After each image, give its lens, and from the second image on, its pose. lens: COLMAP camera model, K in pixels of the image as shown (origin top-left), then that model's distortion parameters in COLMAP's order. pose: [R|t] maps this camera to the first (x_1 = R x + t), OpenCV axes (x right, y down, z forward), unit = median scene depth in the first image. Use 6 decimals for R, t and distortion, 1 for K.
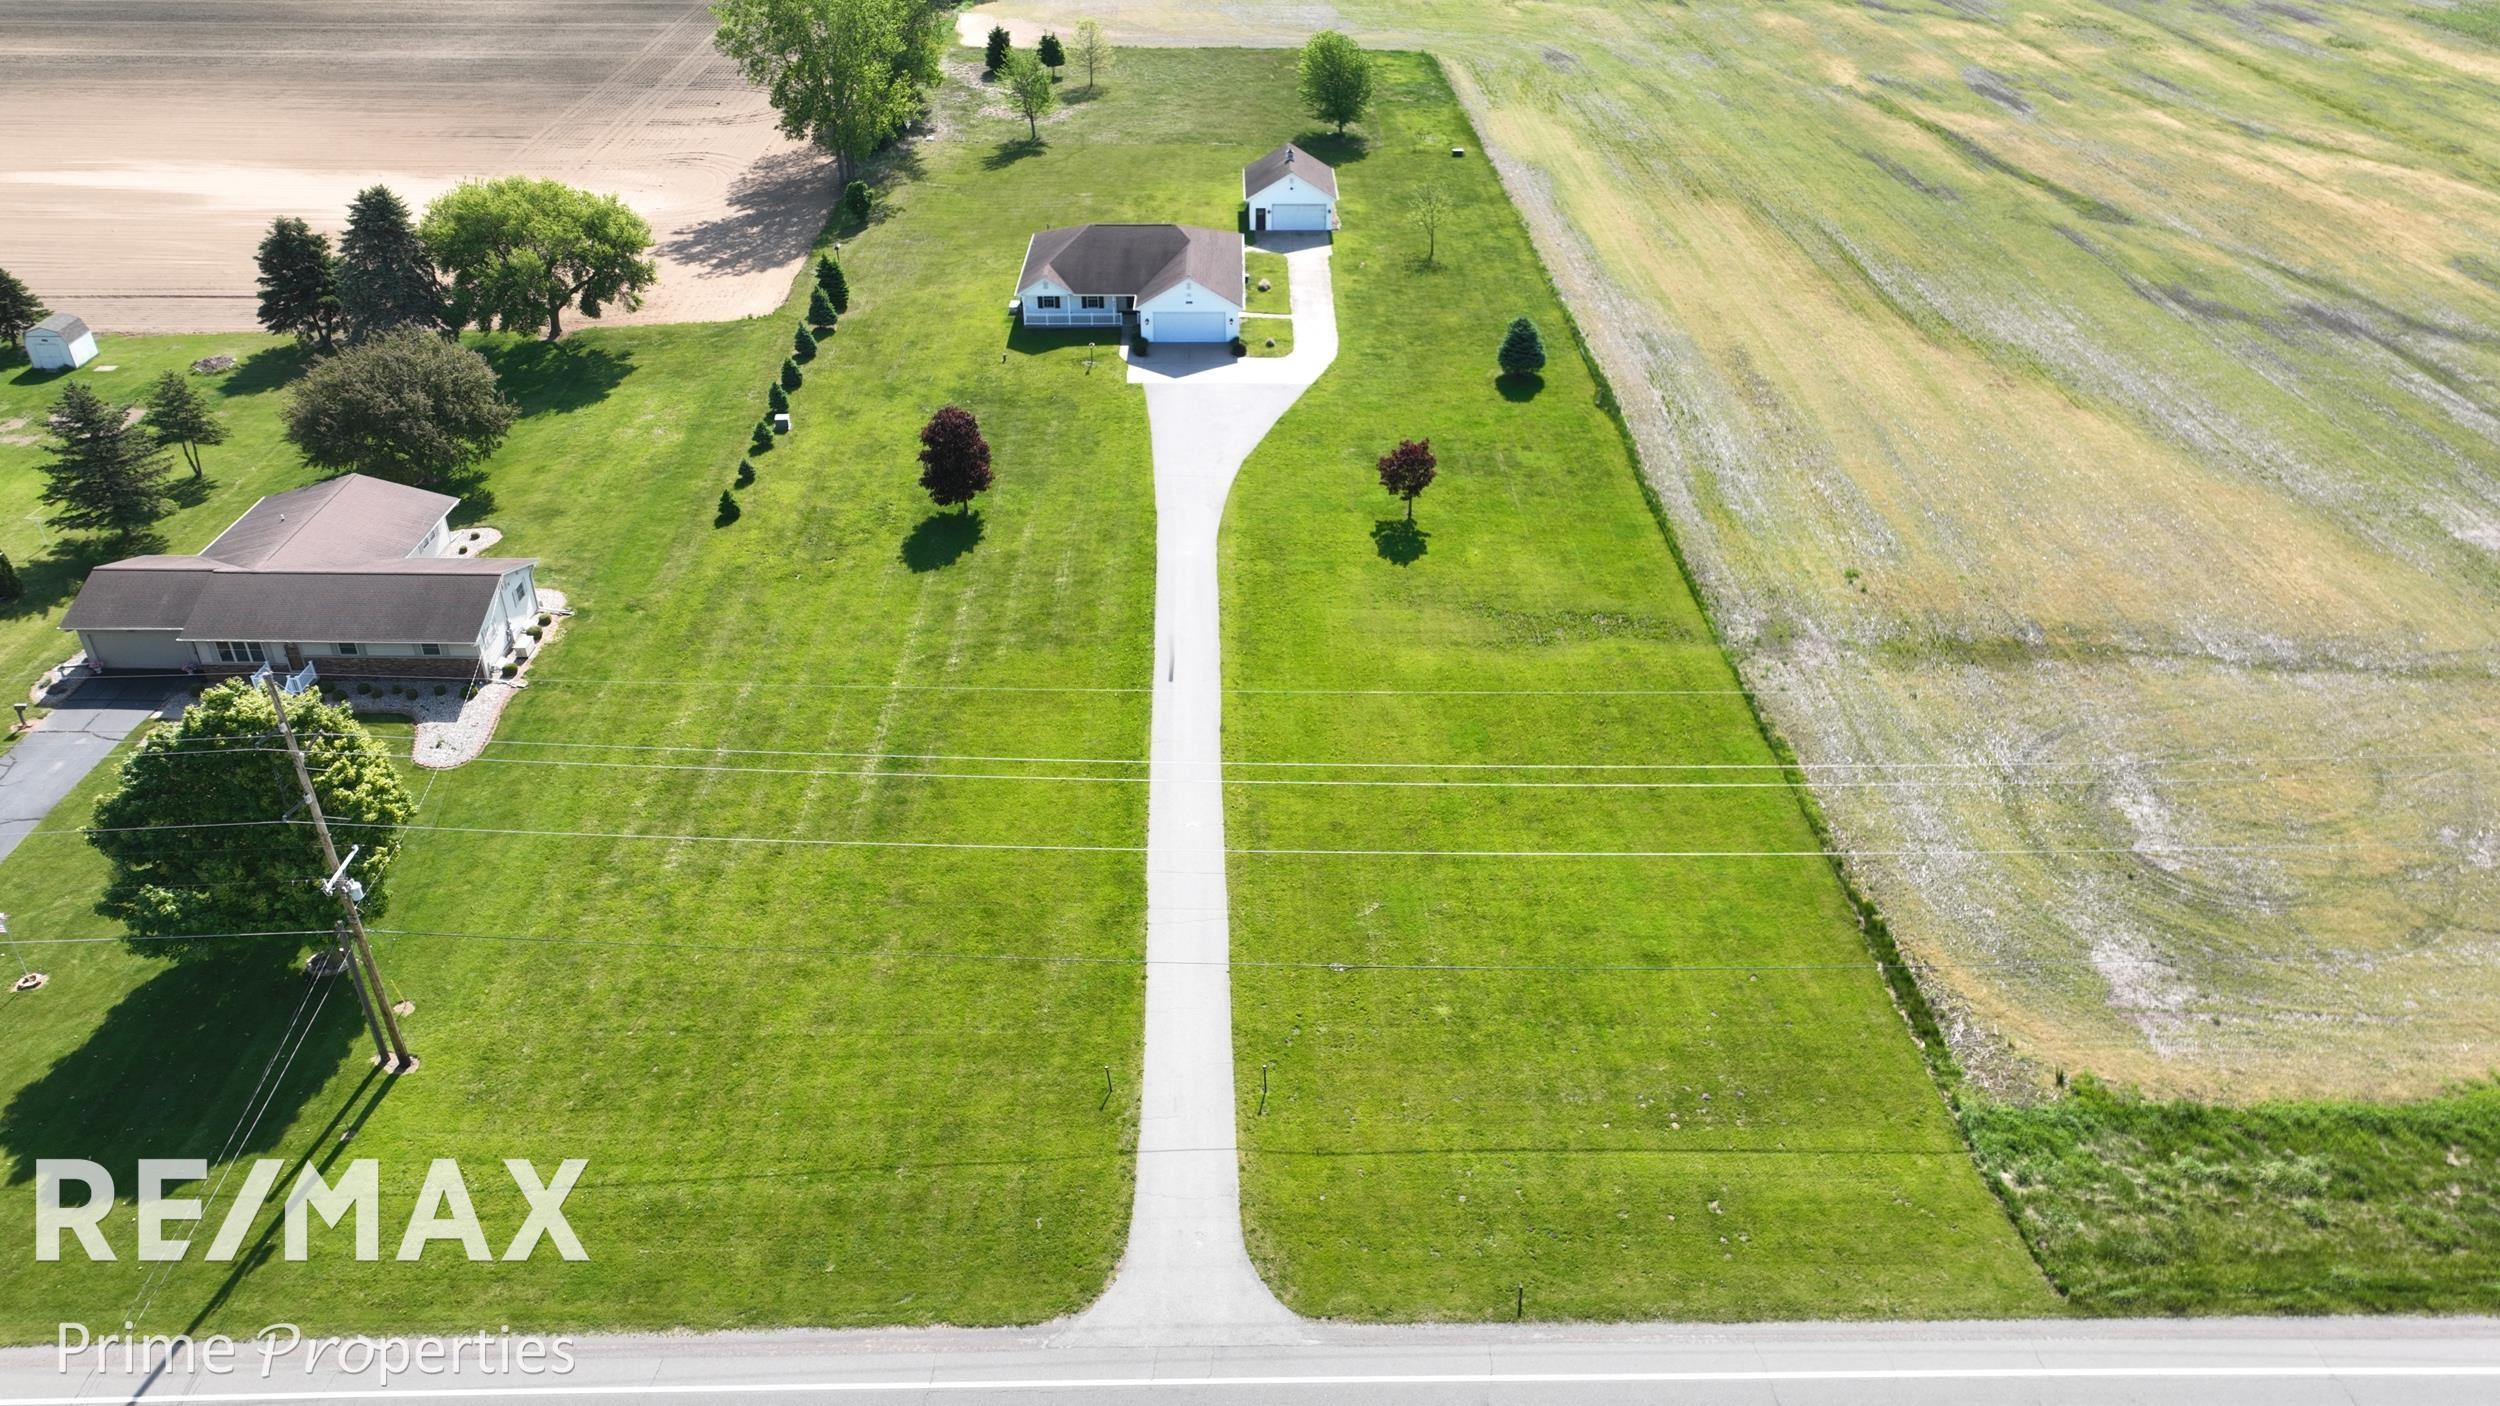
lens RADIAL K [[1759.5, 0, 1250.0], [0, 1759.5, 703.0], [0, 0, 1]] dist [0.006961, 0.007216]
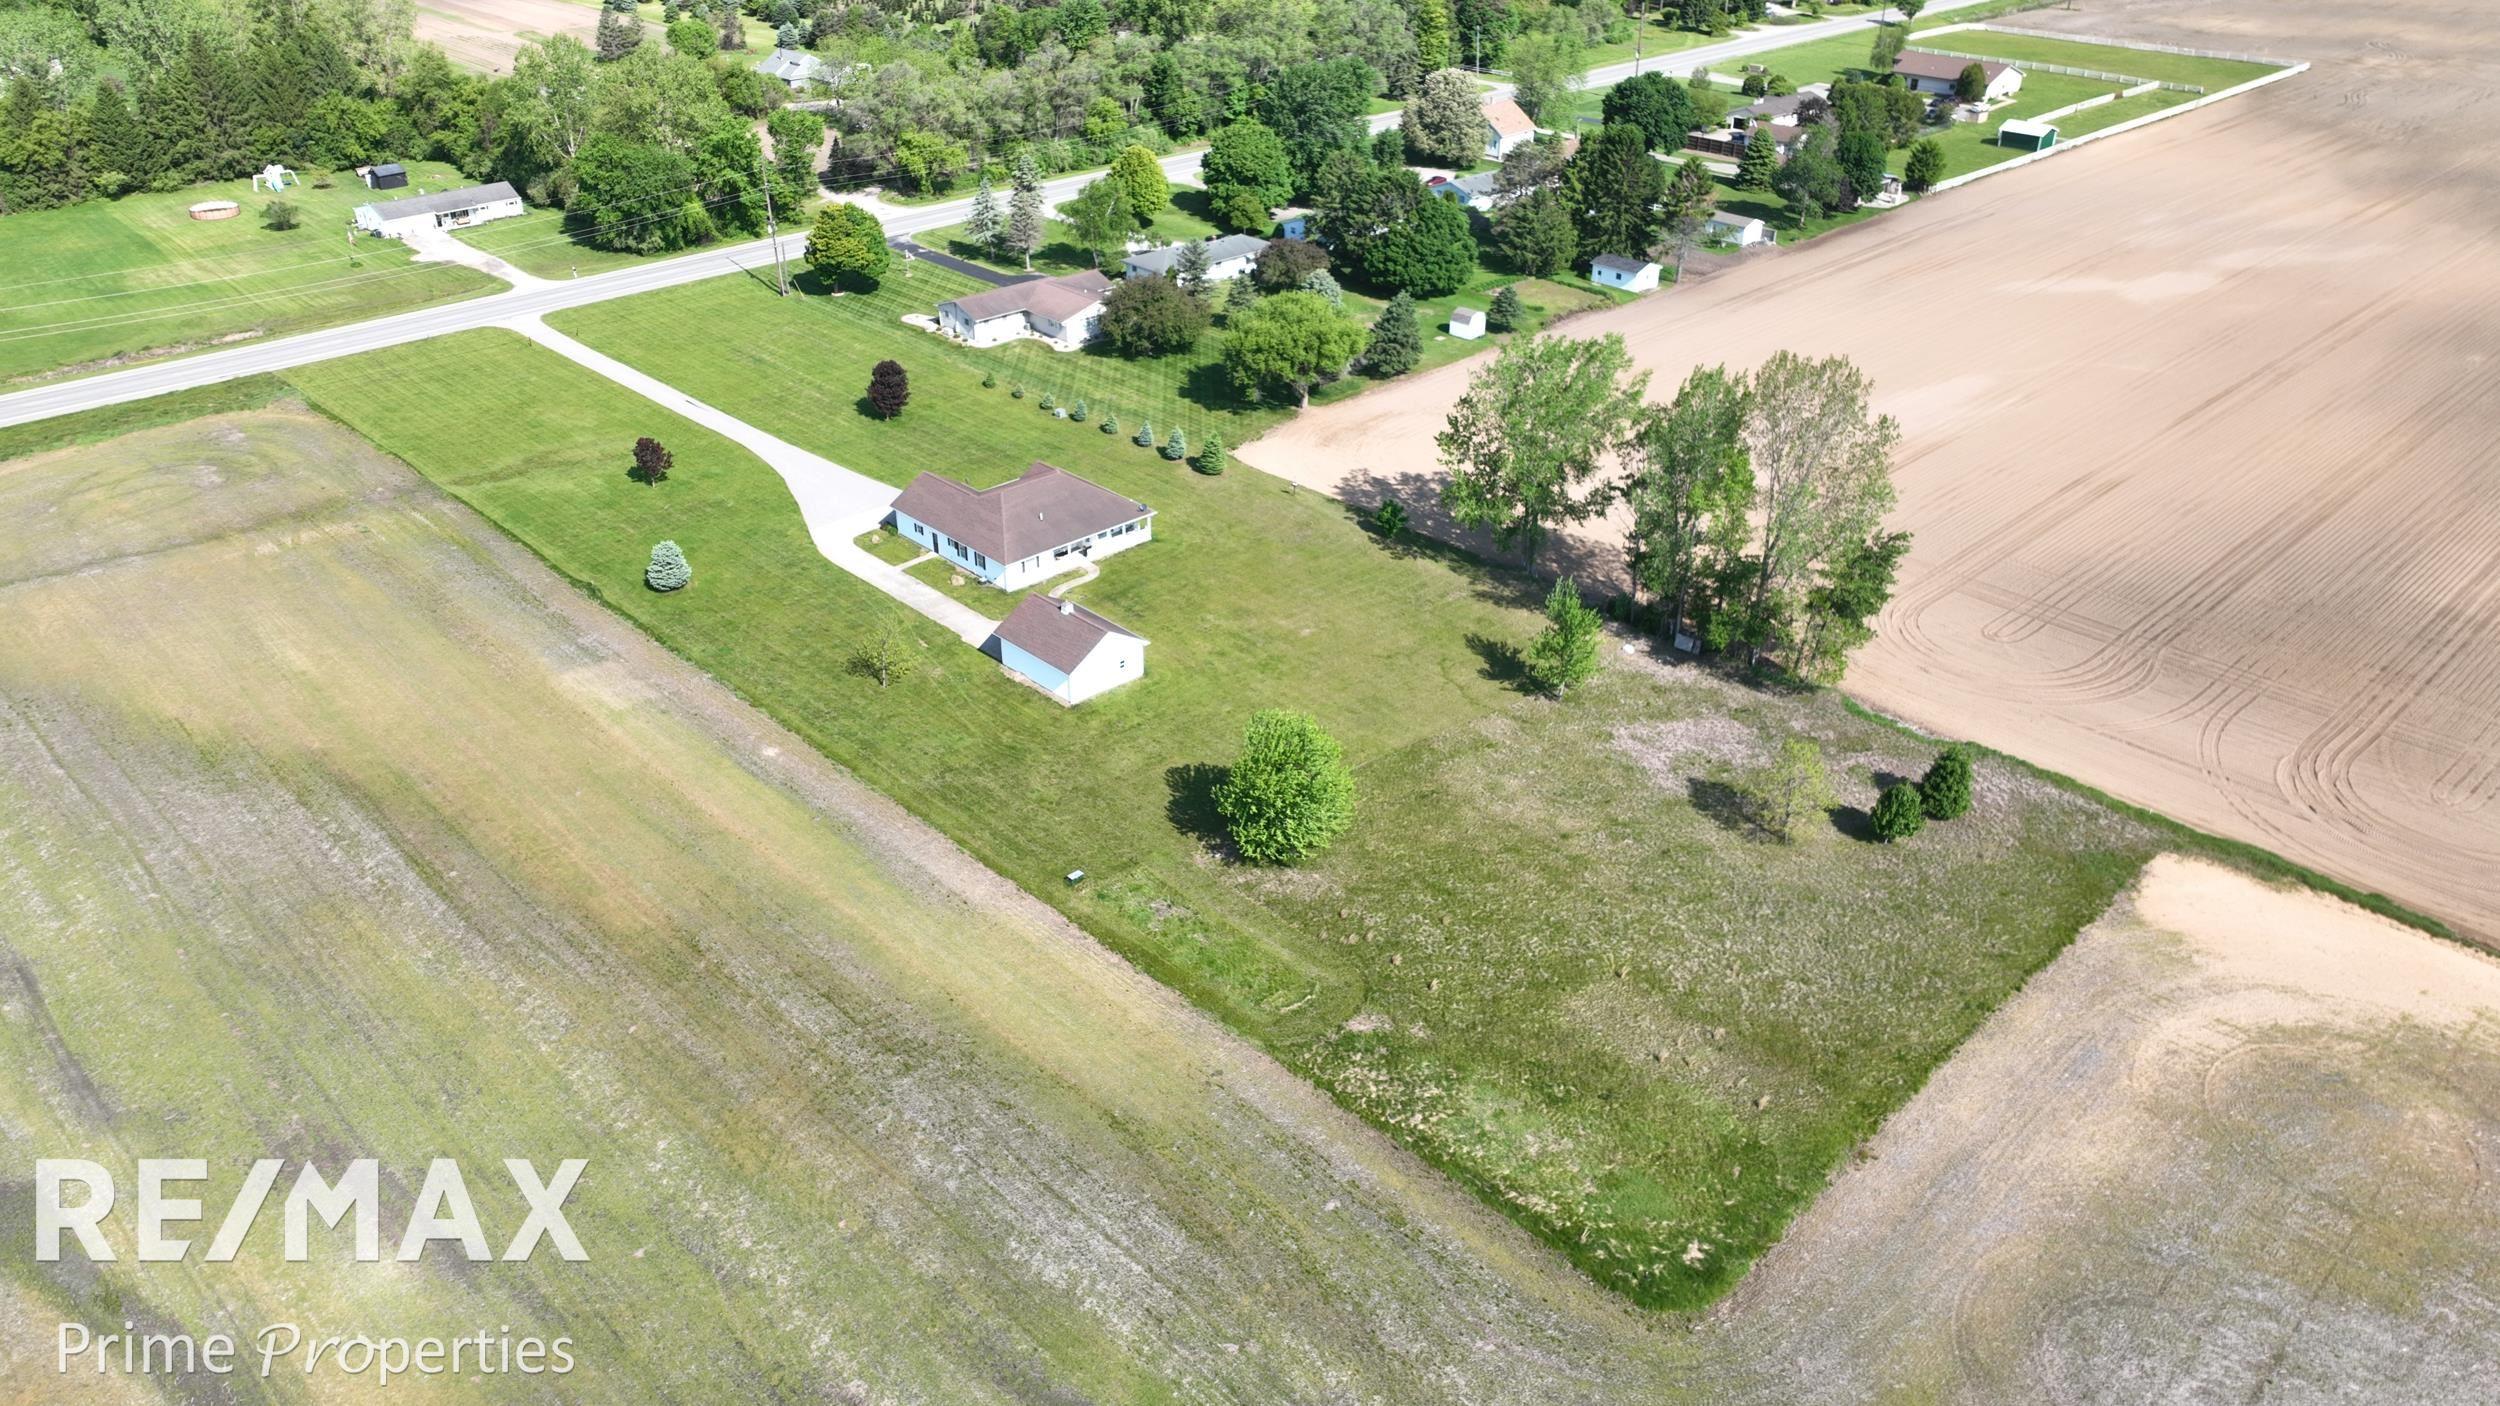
lens RADIAL K [[1759.5, 0, 1250.0], [0, 1759.5, 703.0], [0, 0, 1]] dist [0.006961, 0.007216]
pose [[-0.729848, 0.334366, -0.596256, 0.690080], [-0.370616, 0.539375, 0.756121, -1.362229], [0.574426, 0.772835, -0.269740, 1.821944]]
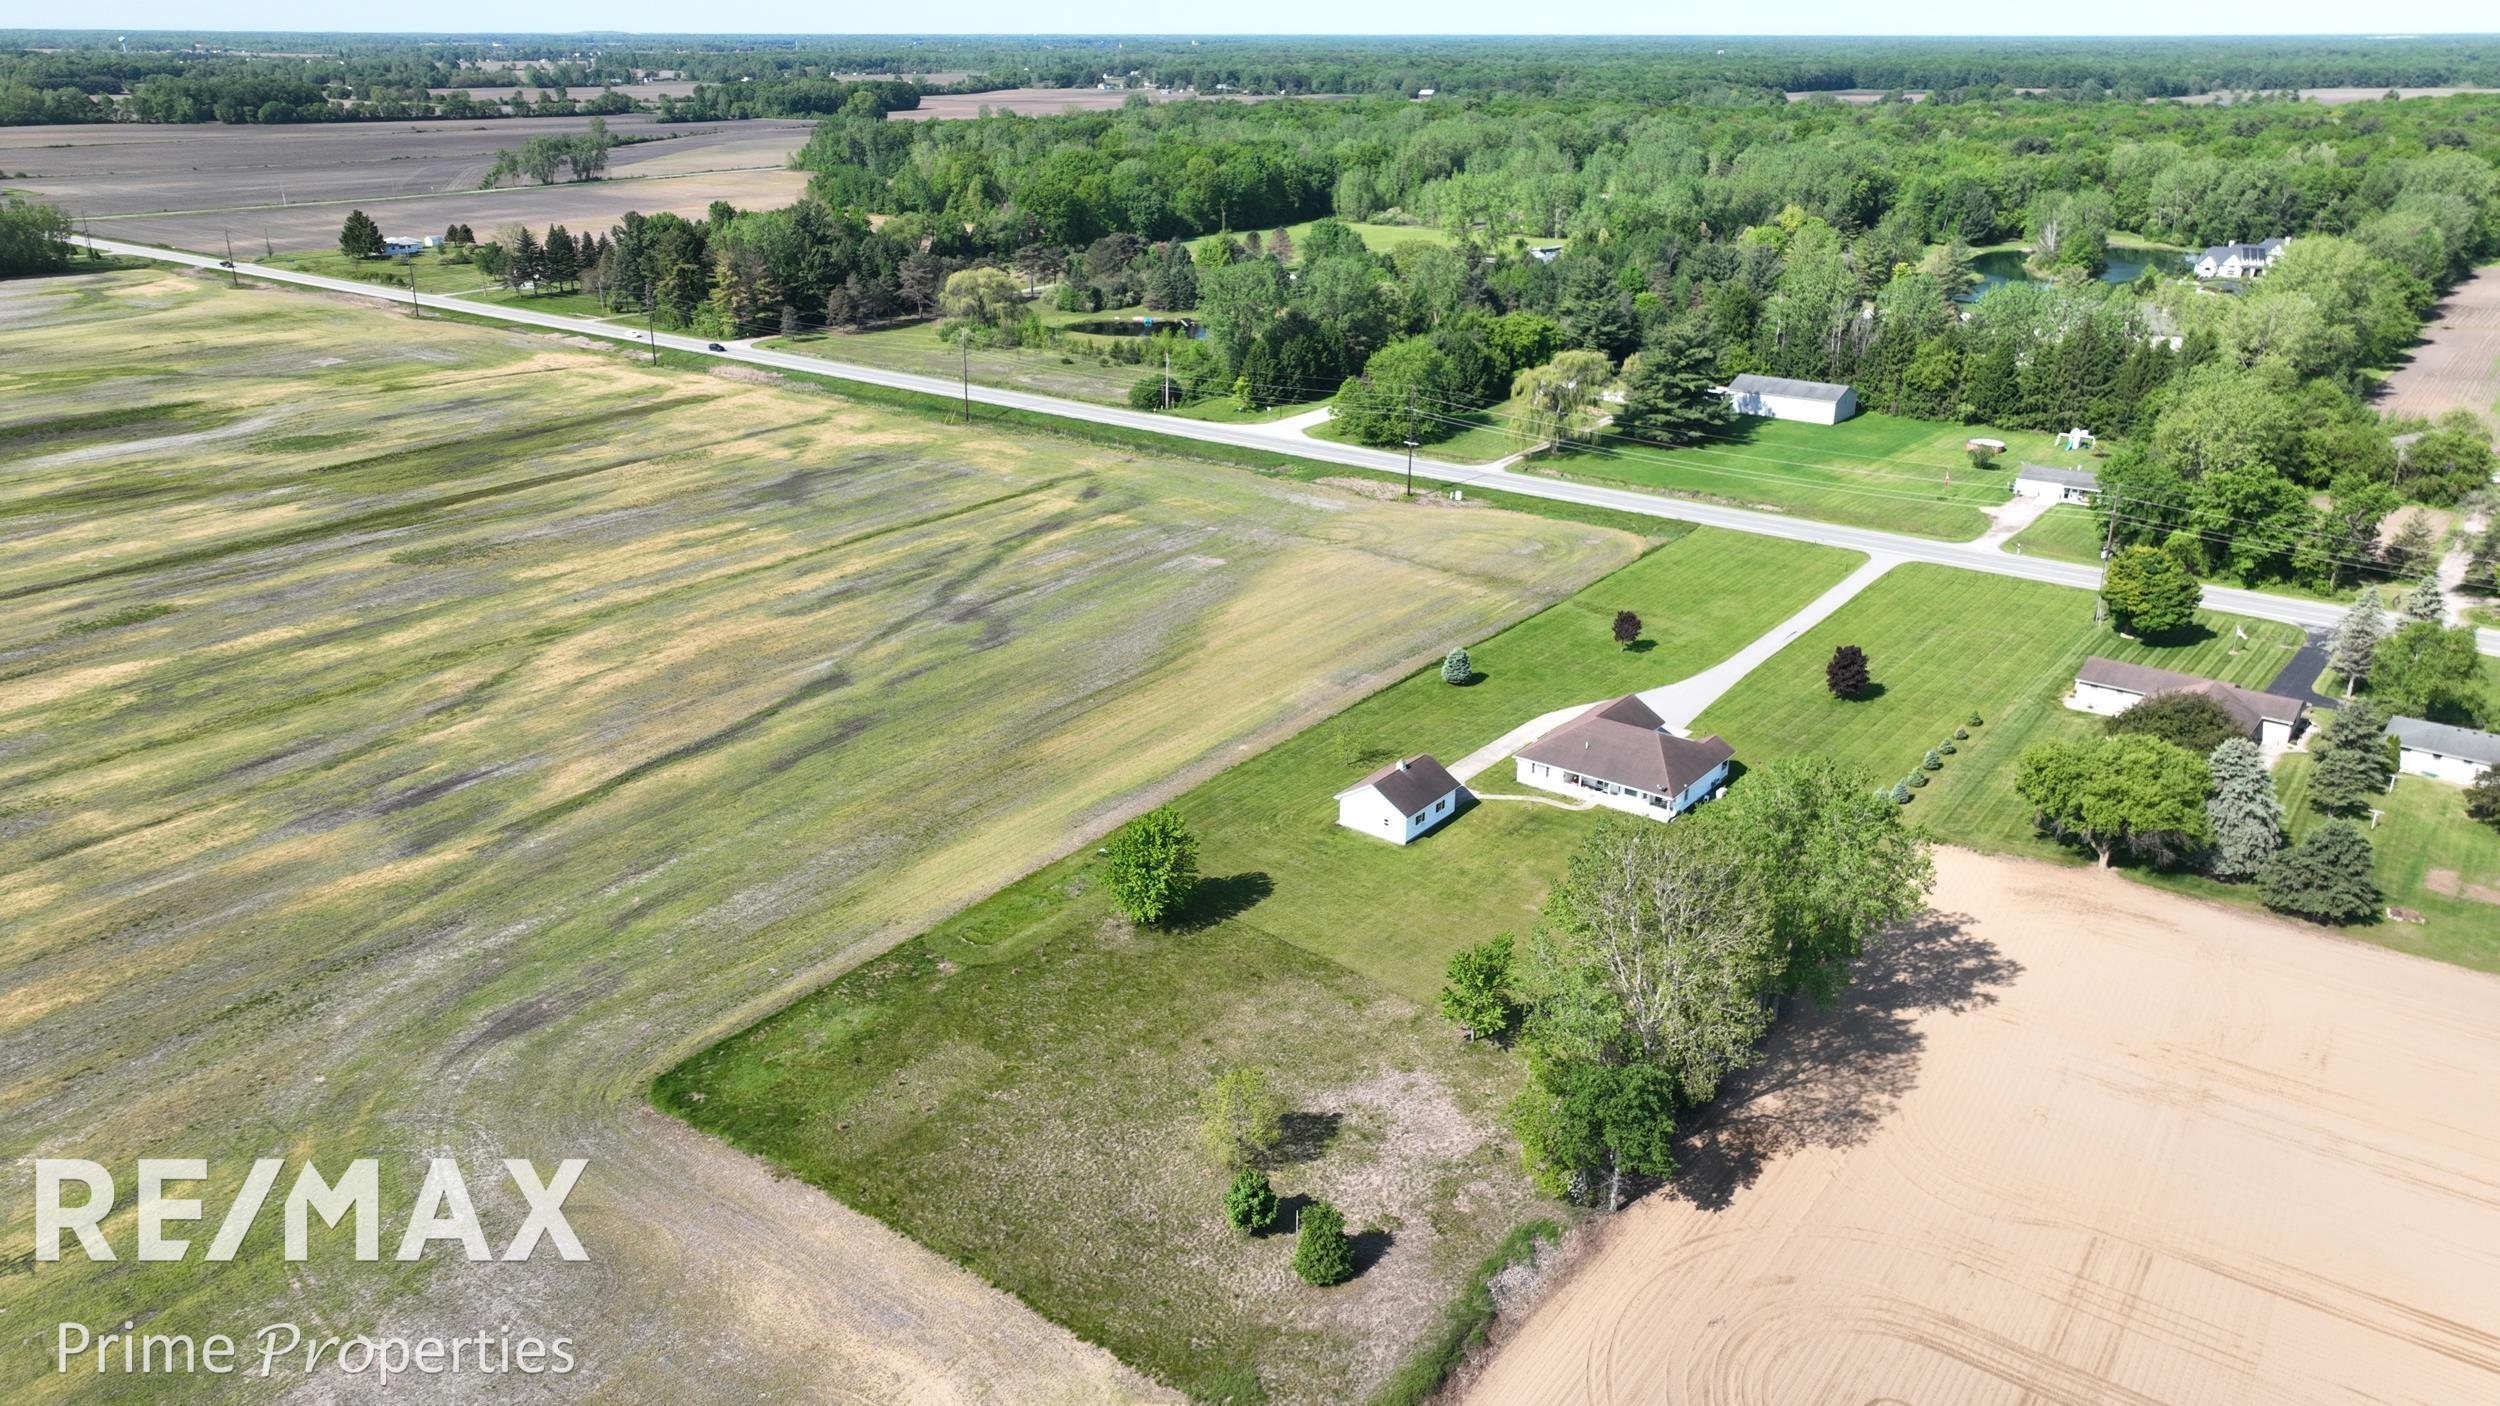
lens RADIAL K [[1759.5, 0, 1250.0], [0, 1759.5, 703.0], [0, 0, 1]] dist [0.006961, 0.007216]
pose [[-0.786824, -0.222588, 0.575641, -0.703317], [0.328481, 0.638591, 0.695918, -1.522210], [-0.522502, 0.736652, -0.429343, 2.026031]]
